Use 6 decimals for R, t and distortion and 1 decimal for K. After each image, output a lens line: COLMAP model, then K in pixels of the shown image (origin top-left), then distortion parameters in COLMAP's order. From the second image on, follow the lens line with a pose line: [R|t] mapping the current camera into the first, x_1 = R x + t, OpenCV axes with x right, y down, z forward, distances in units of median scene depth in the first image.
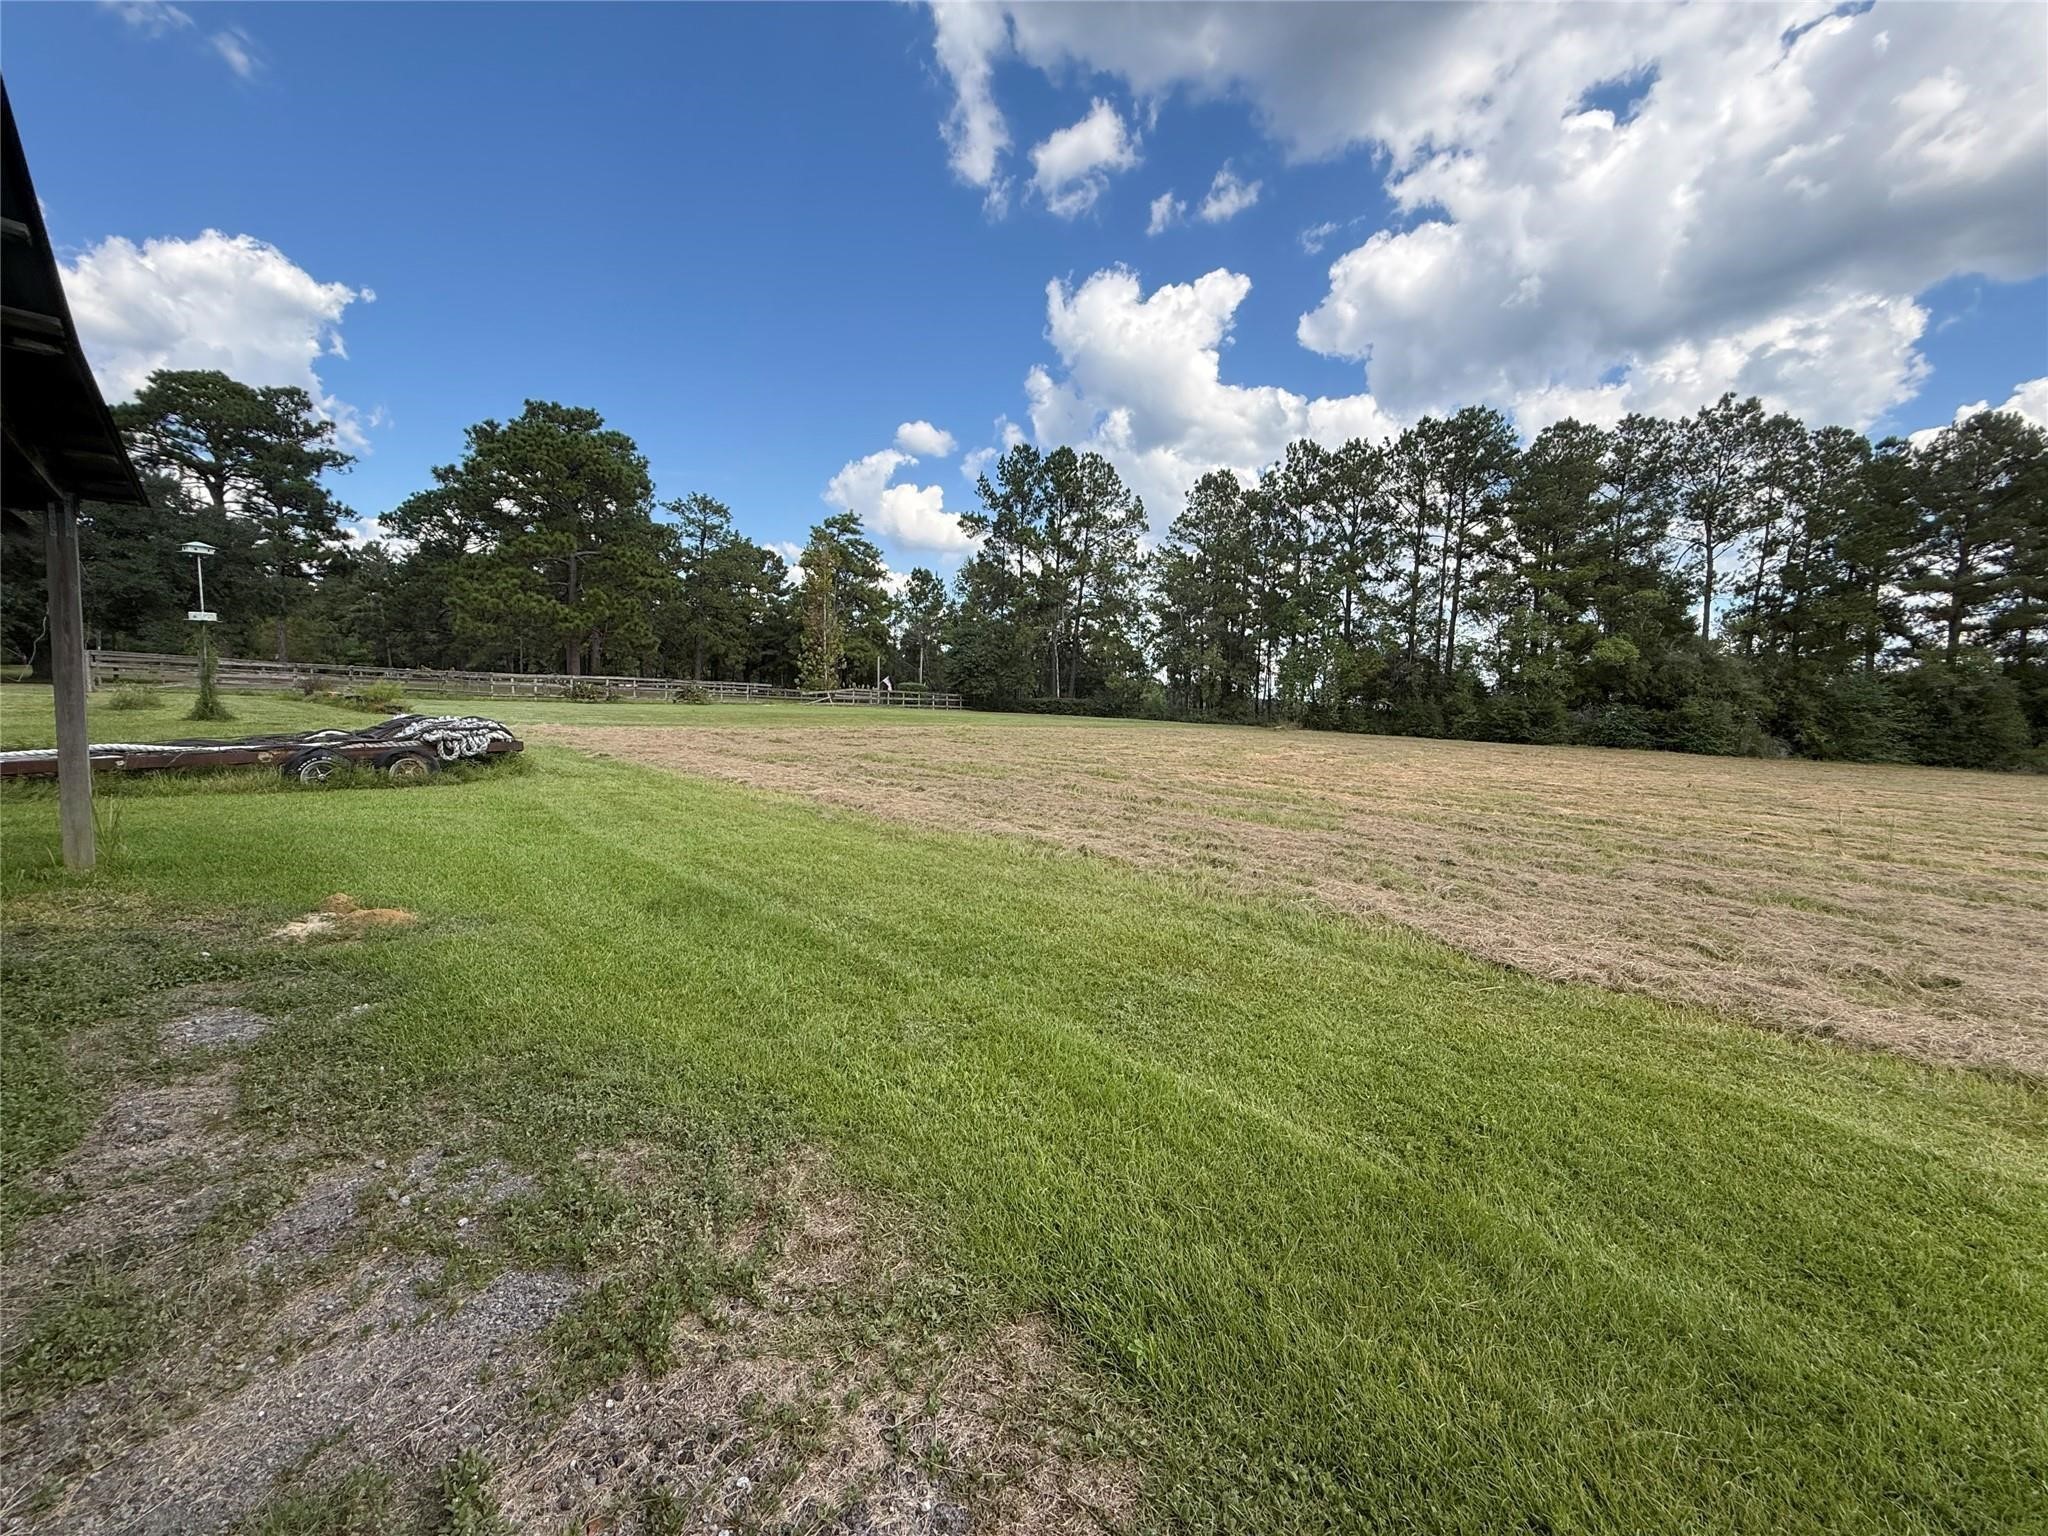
lens RADIAL K [[825.4, 0, 1012.6], [0, 825.4, 766.6], [0, 0, 1]] dist [-0.001765, -0.000496]
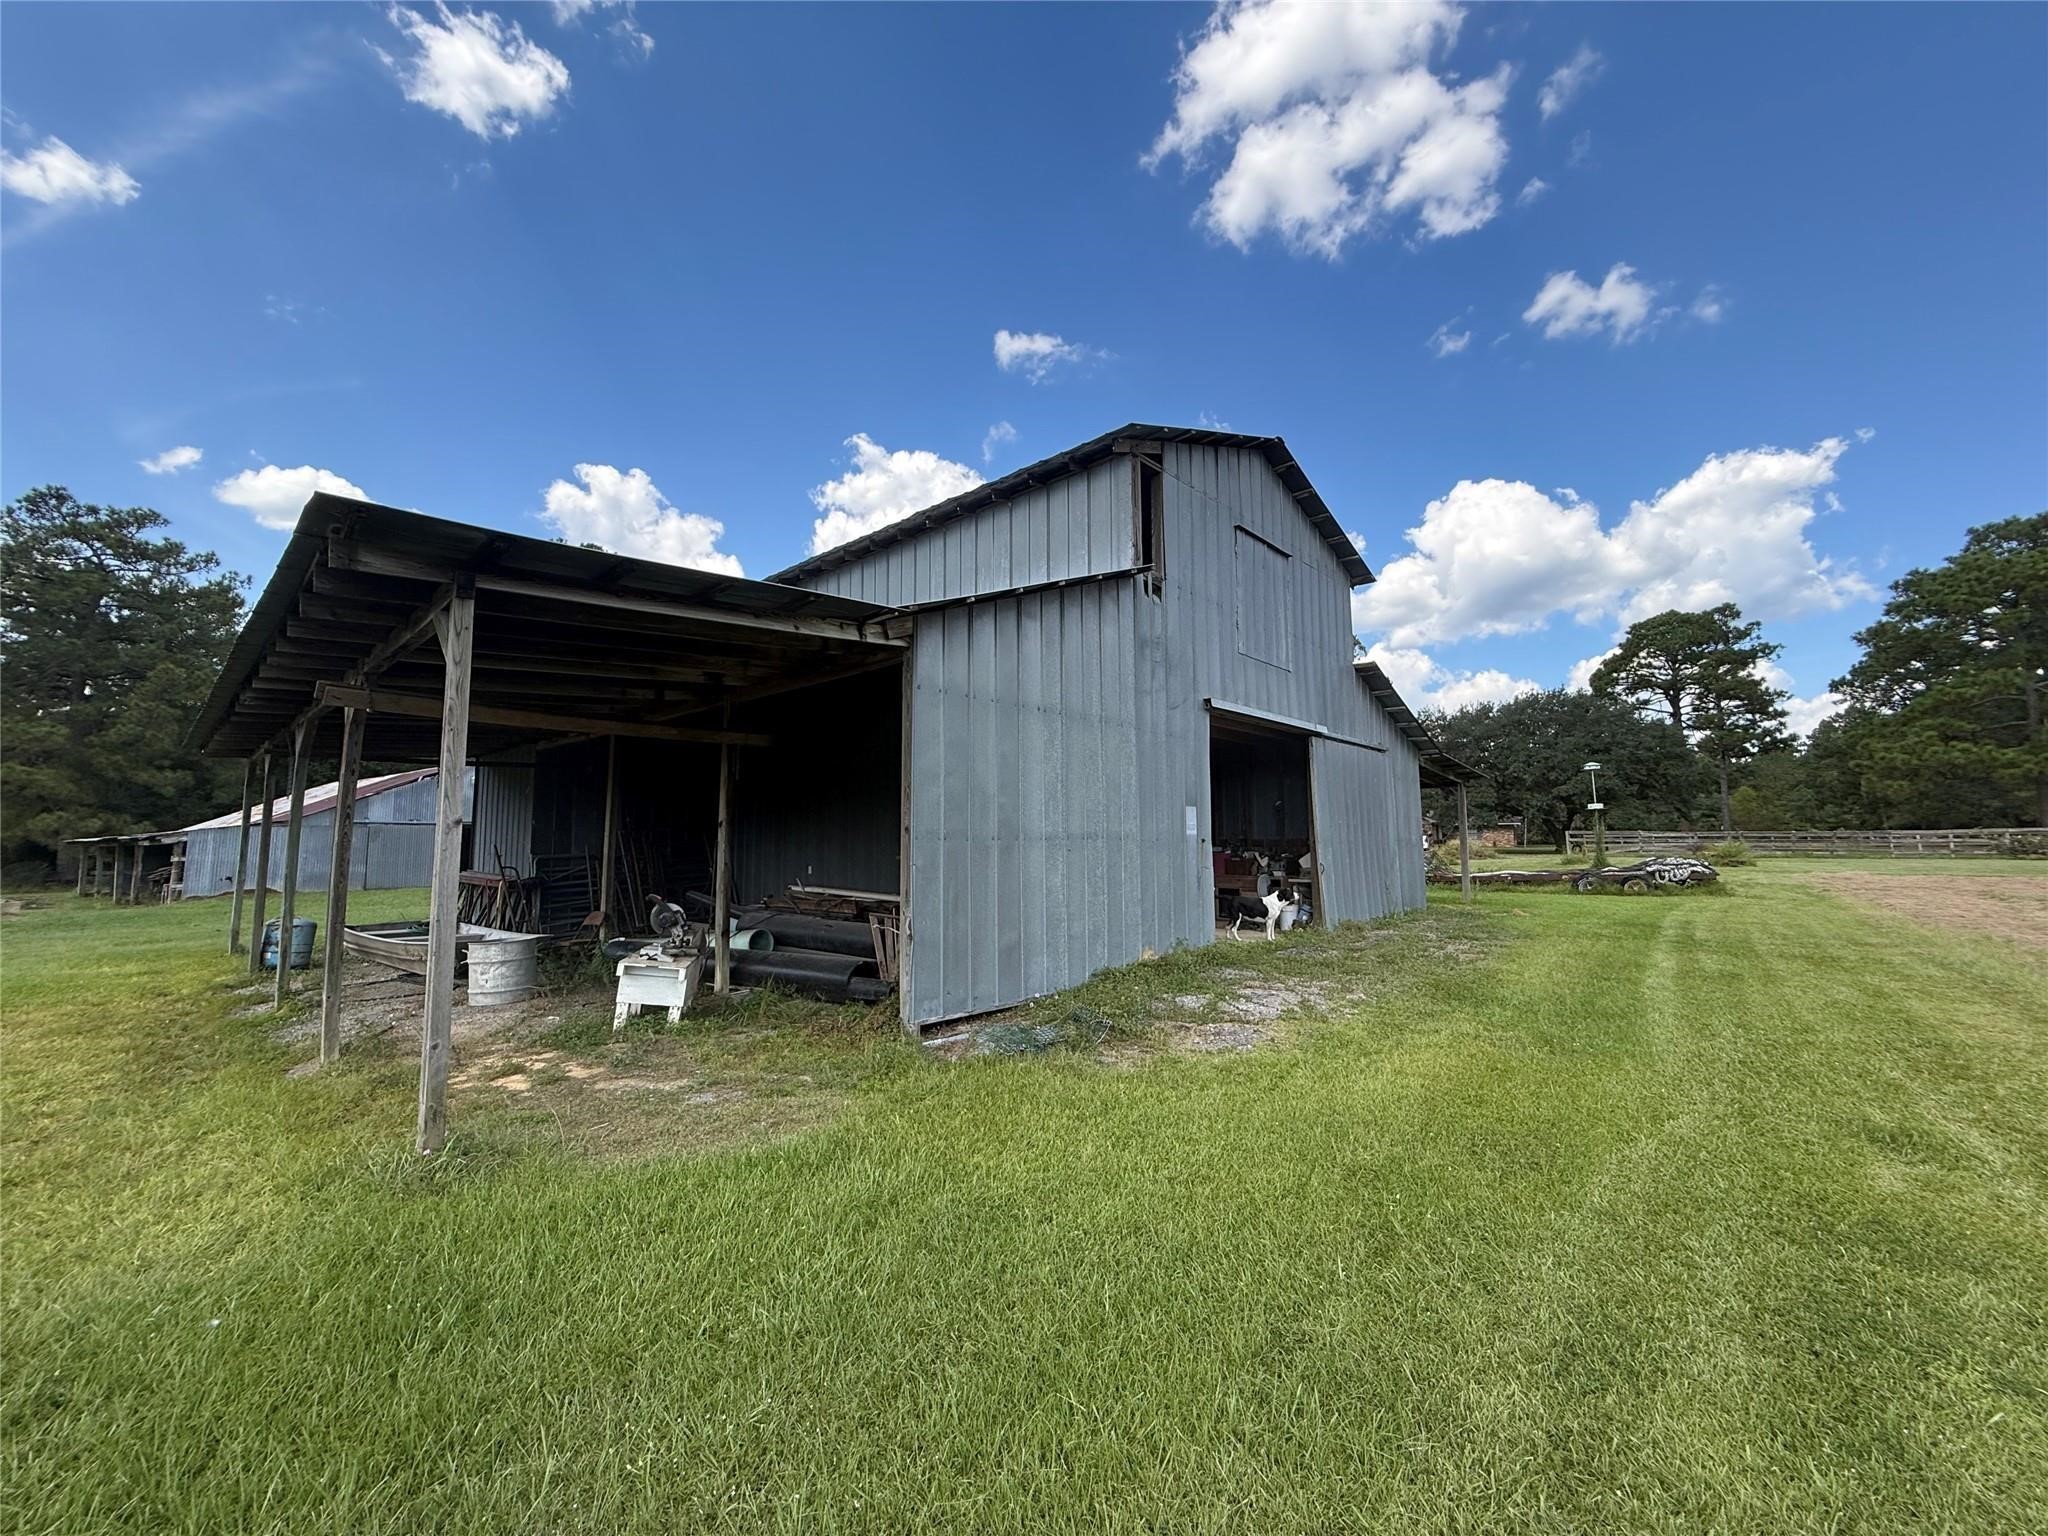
lens RADIAL K [[825.4, 0, 1012.6], [0, 825.4, 766.6], [0, 0, 1]] dist [-0.001765, -0.000496]
pose [[0.084502, -0.137791, -0.986850, 0.192809], [-0.068905, 0.987213, -0.143742, 0.019241], [0.994038, 0.080145, 0.073927, -0.102257]]
